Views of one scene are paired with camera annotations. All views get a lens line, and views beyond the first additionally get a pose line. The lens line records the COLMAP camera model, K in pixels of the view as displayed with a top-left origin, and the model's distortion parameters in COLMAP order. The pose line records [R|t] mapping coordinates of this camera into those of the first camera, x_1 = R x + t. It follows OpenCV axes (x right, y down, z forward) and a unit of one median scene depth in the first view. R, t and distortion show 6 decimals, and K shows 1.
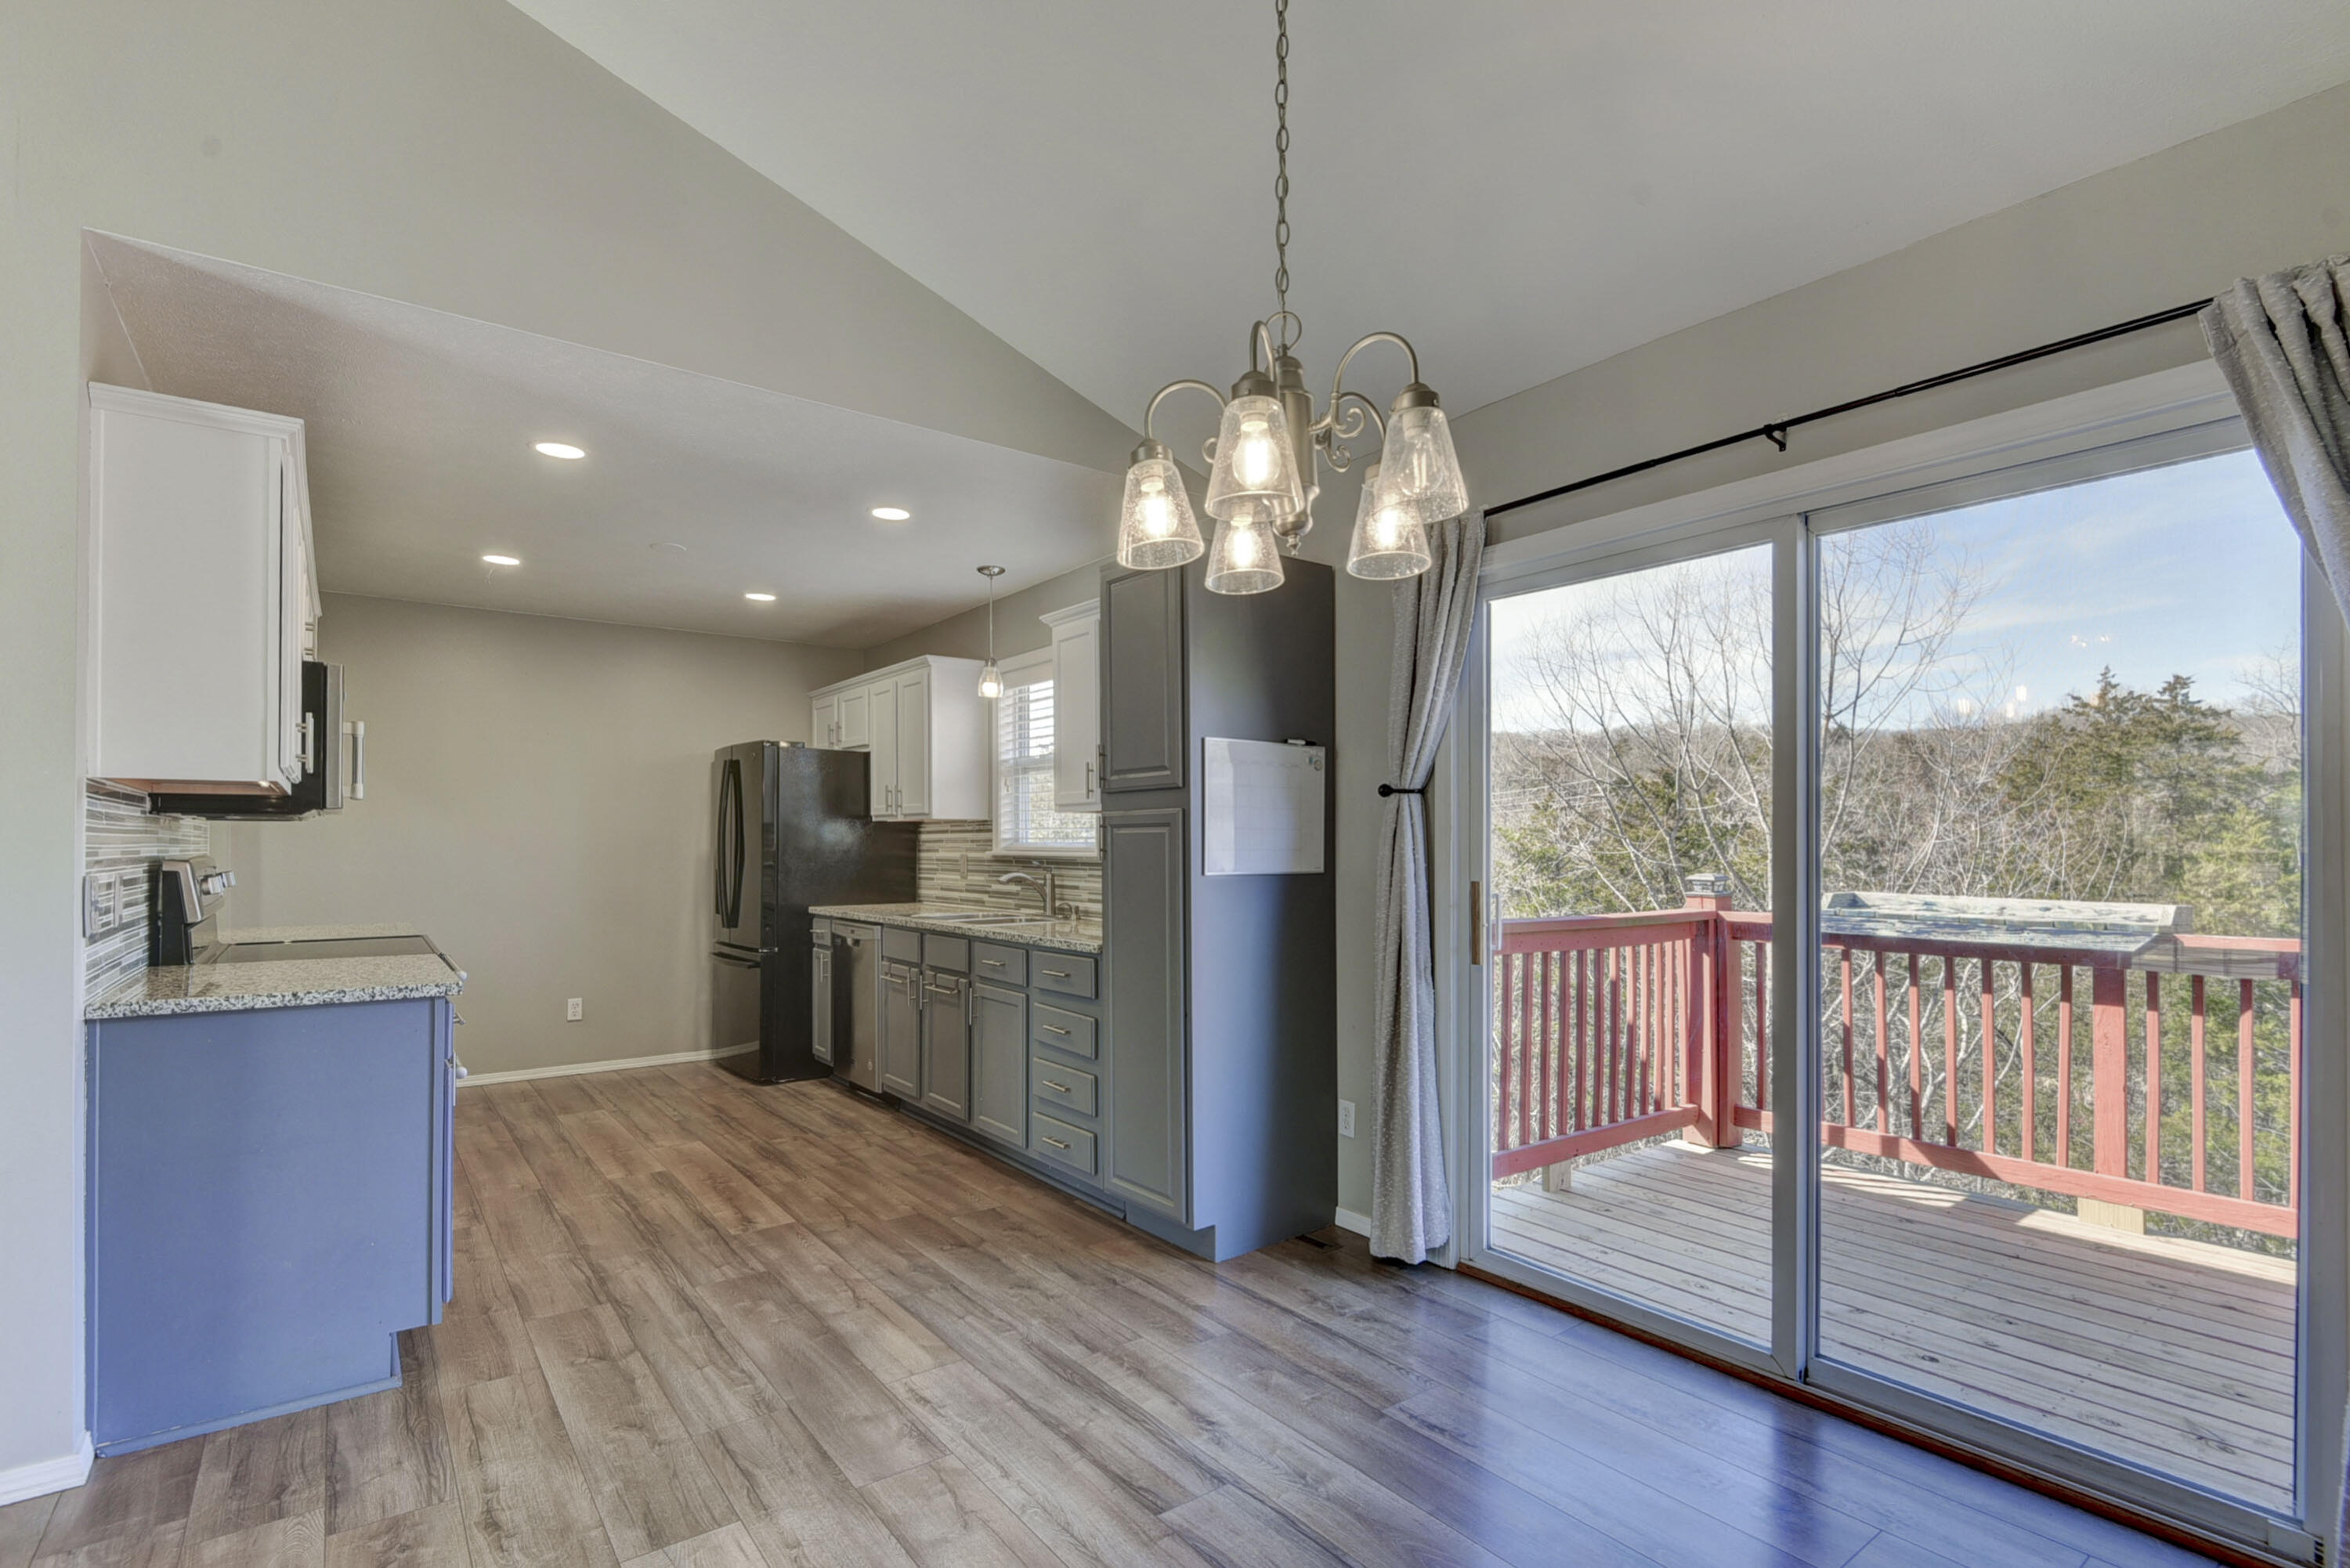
lens RADIAL K [[1104.5, 0, 1182.7], [0, 1104.5, 804.0], [0, 0, 1]] dist [0.000959, -0.000331]
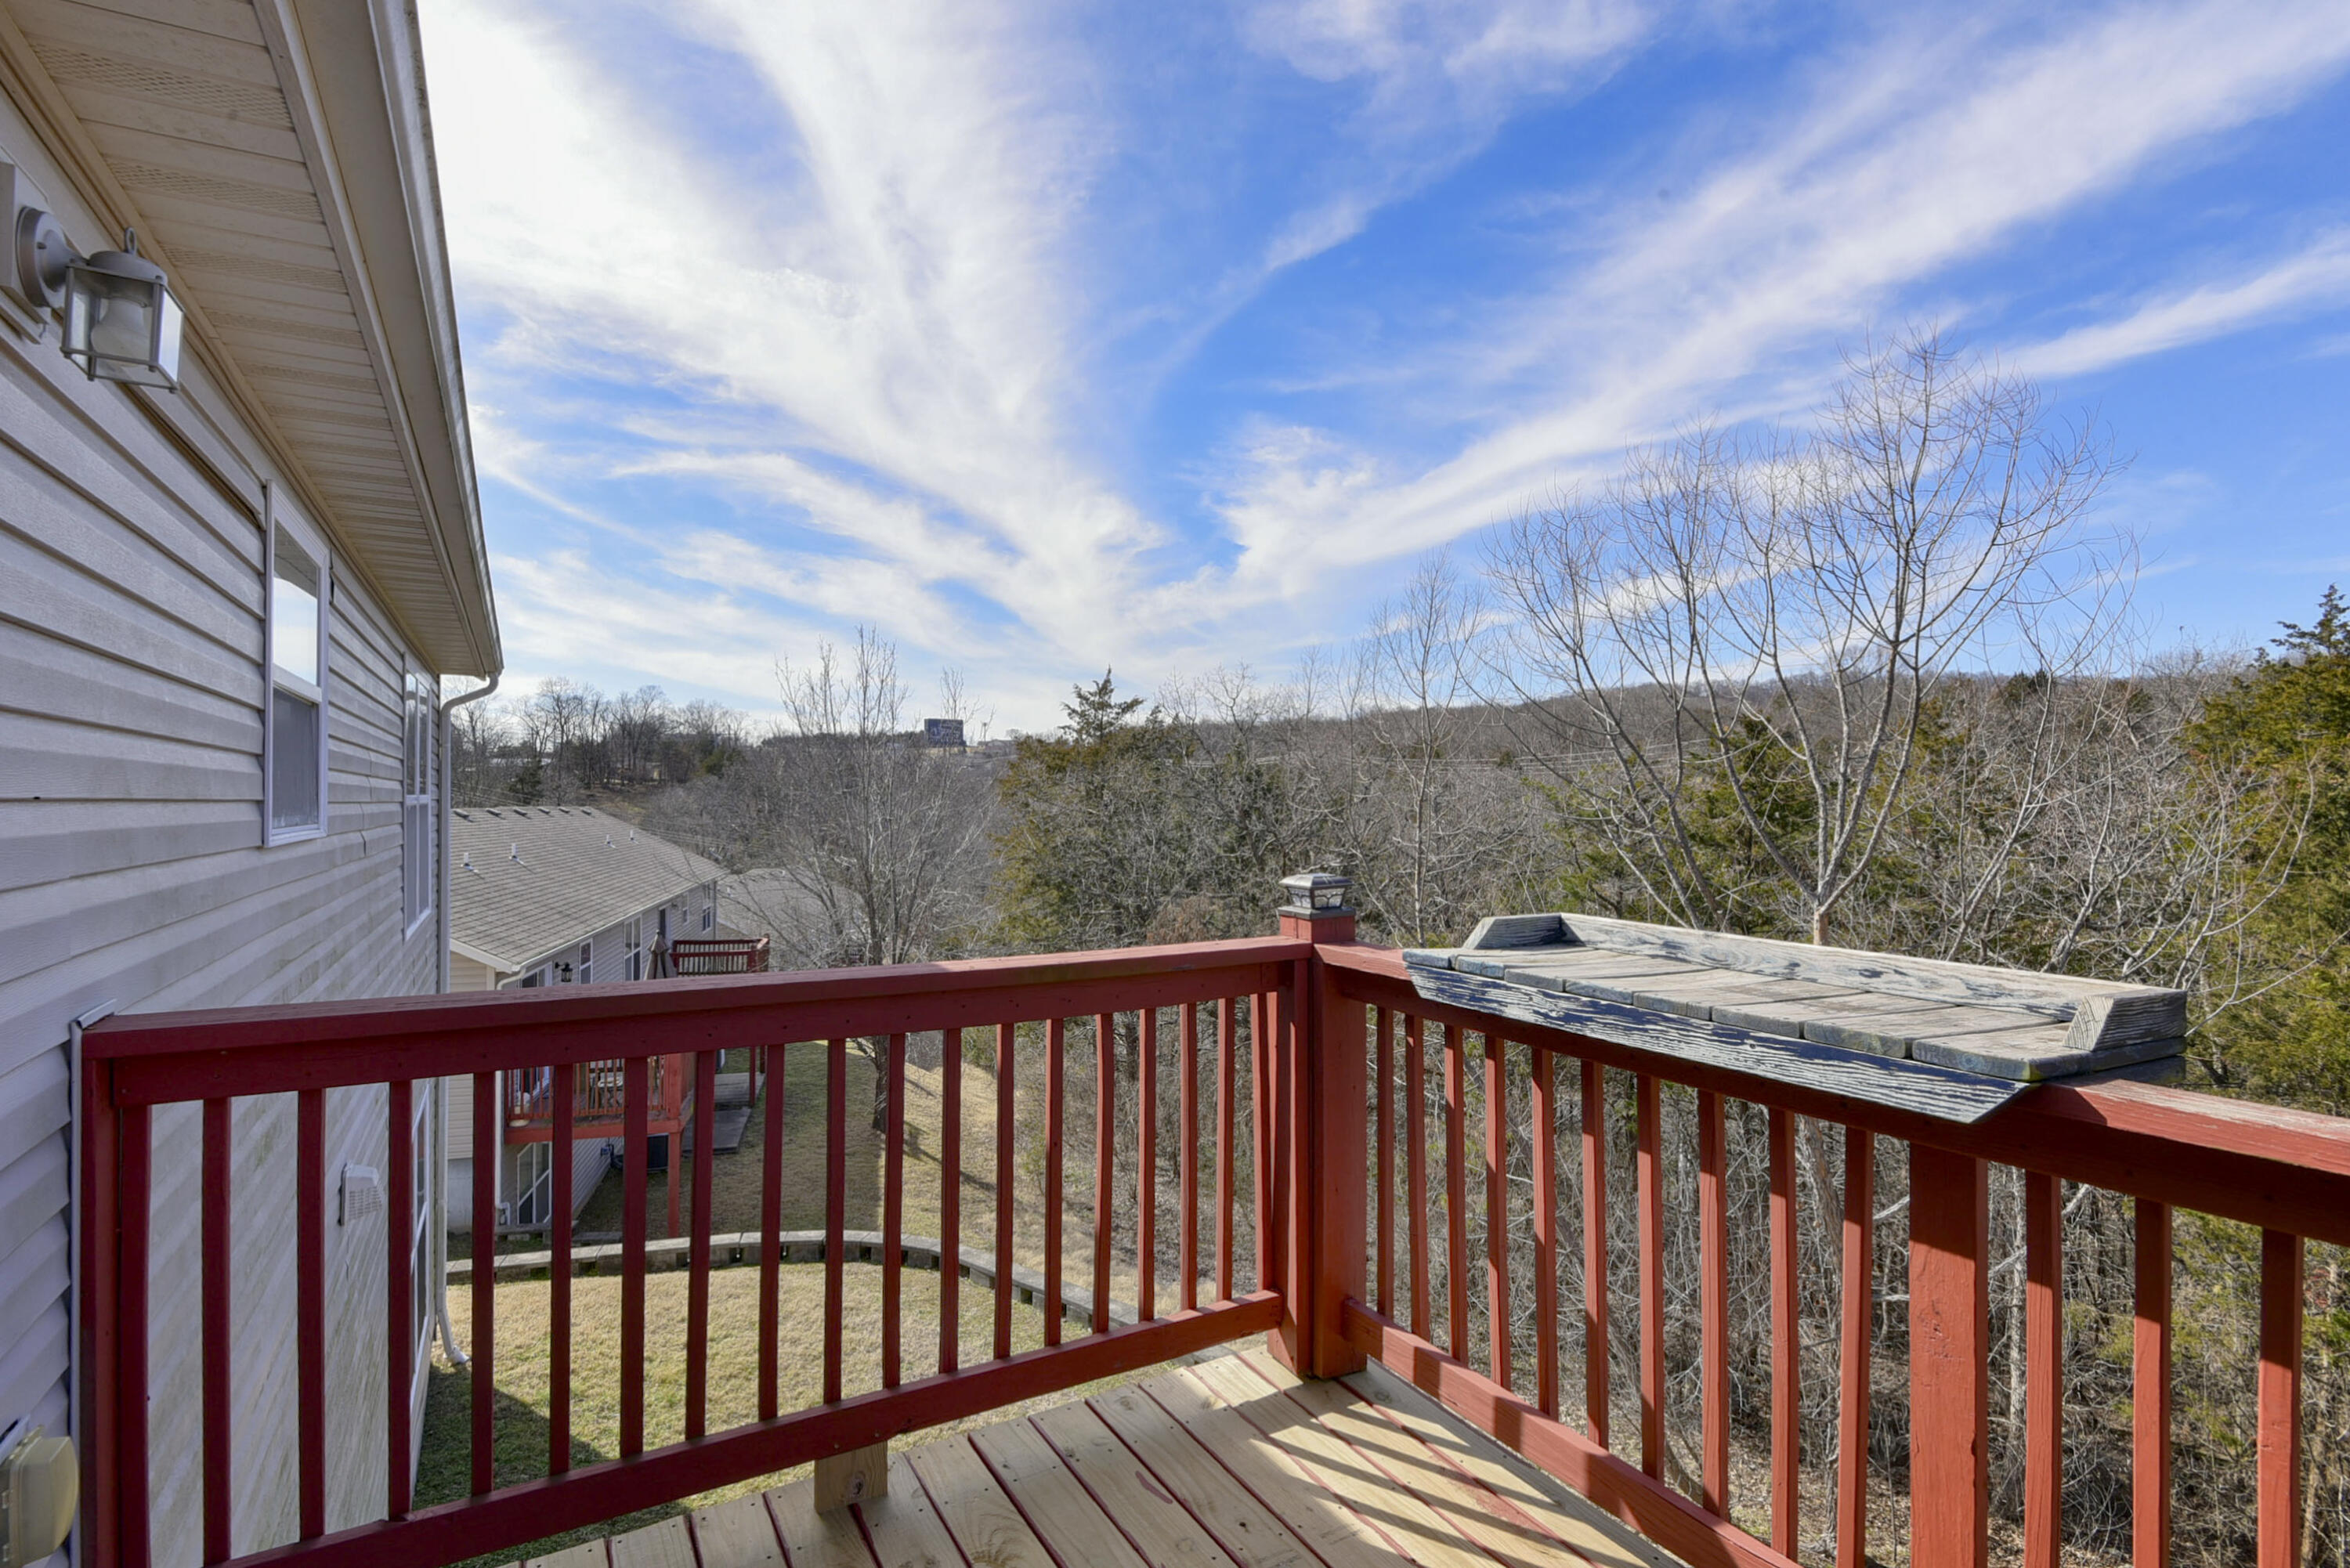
lens RADIAL K [[1104.5, 0, 1182.7], [0, 1104.5, 804.0], [0, 0, 1]] dist [0.000959, -0.000331]
pose [[0.992722, -0.002108, -0.120409, 0.481364], [0.006216, 0.999411, 0.033757, 0.009419], [0.120267, -0.034259, 0.992150, 0.453421]]
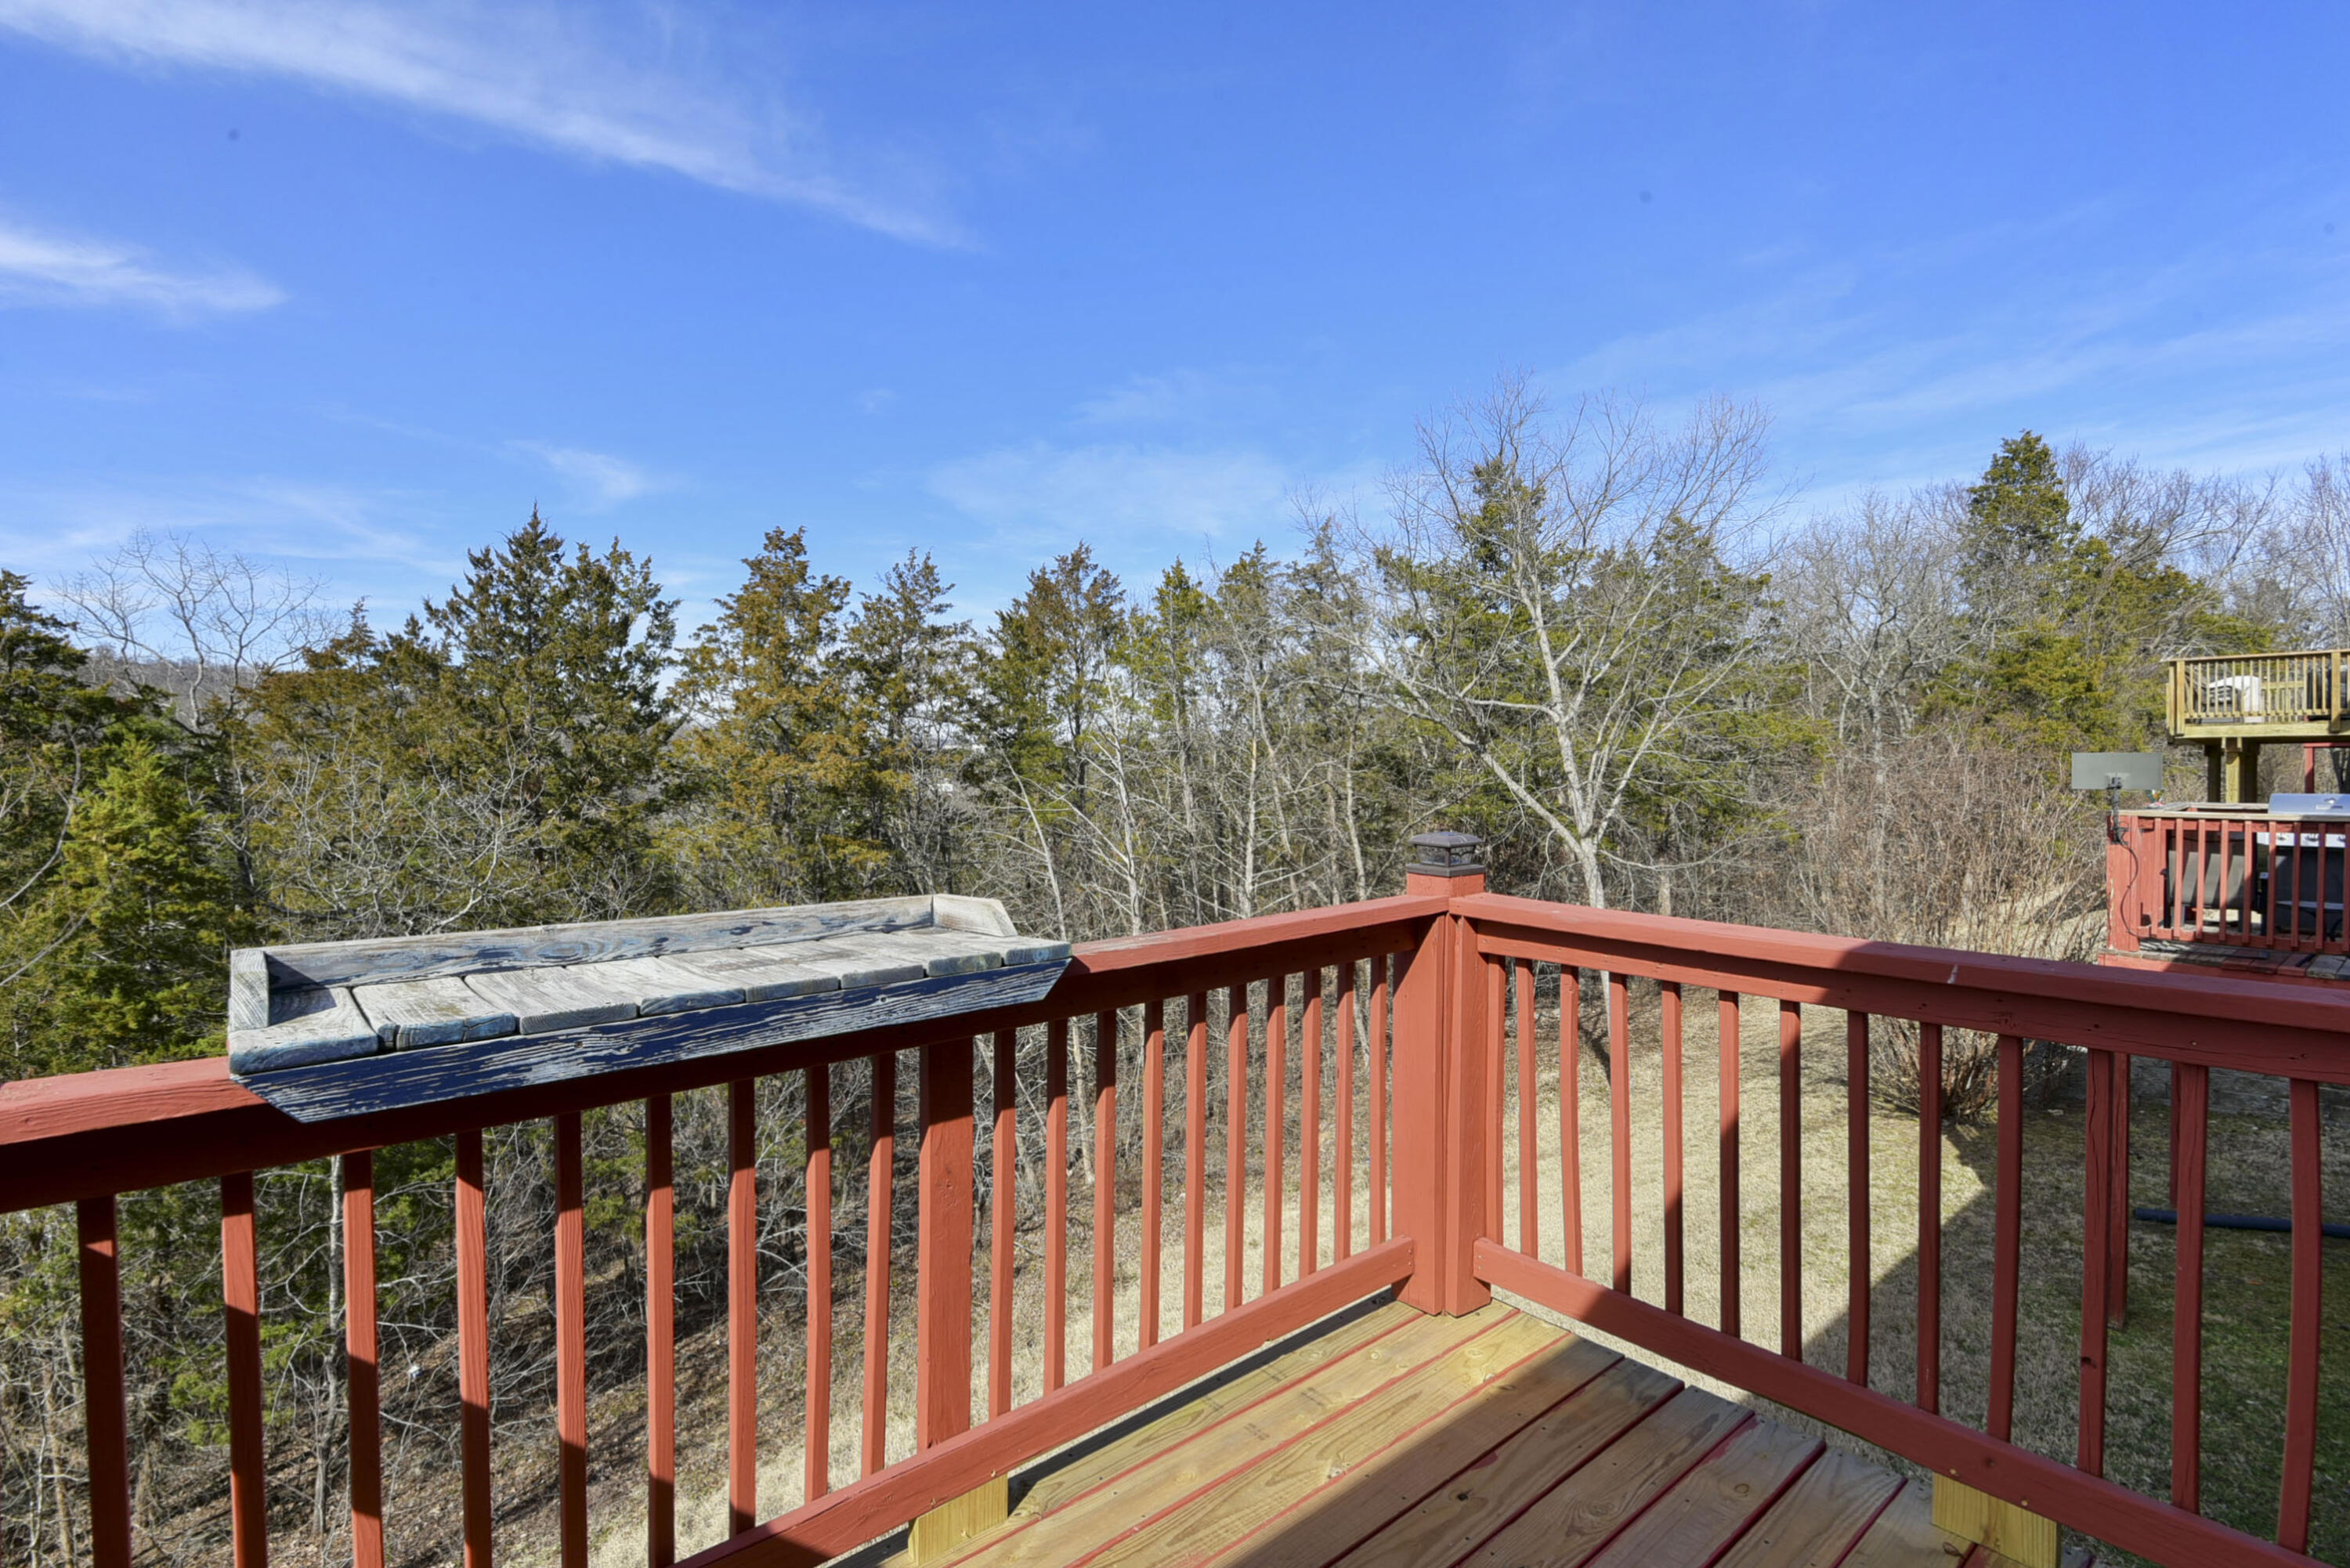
lens RADIAL K [[1085.5, 0, 1136.0], [0, 1085.5, 776.1], [0, 0, 1]] dist [-0.000478, -0.000424]
pose [[-0.035445, -0.013871, 0.999275, 0.271276], [-0.022487, 0.999662, 0.013079, 0.017562], [-0.999119, -0.022008, -0.035745, 0.730237]]
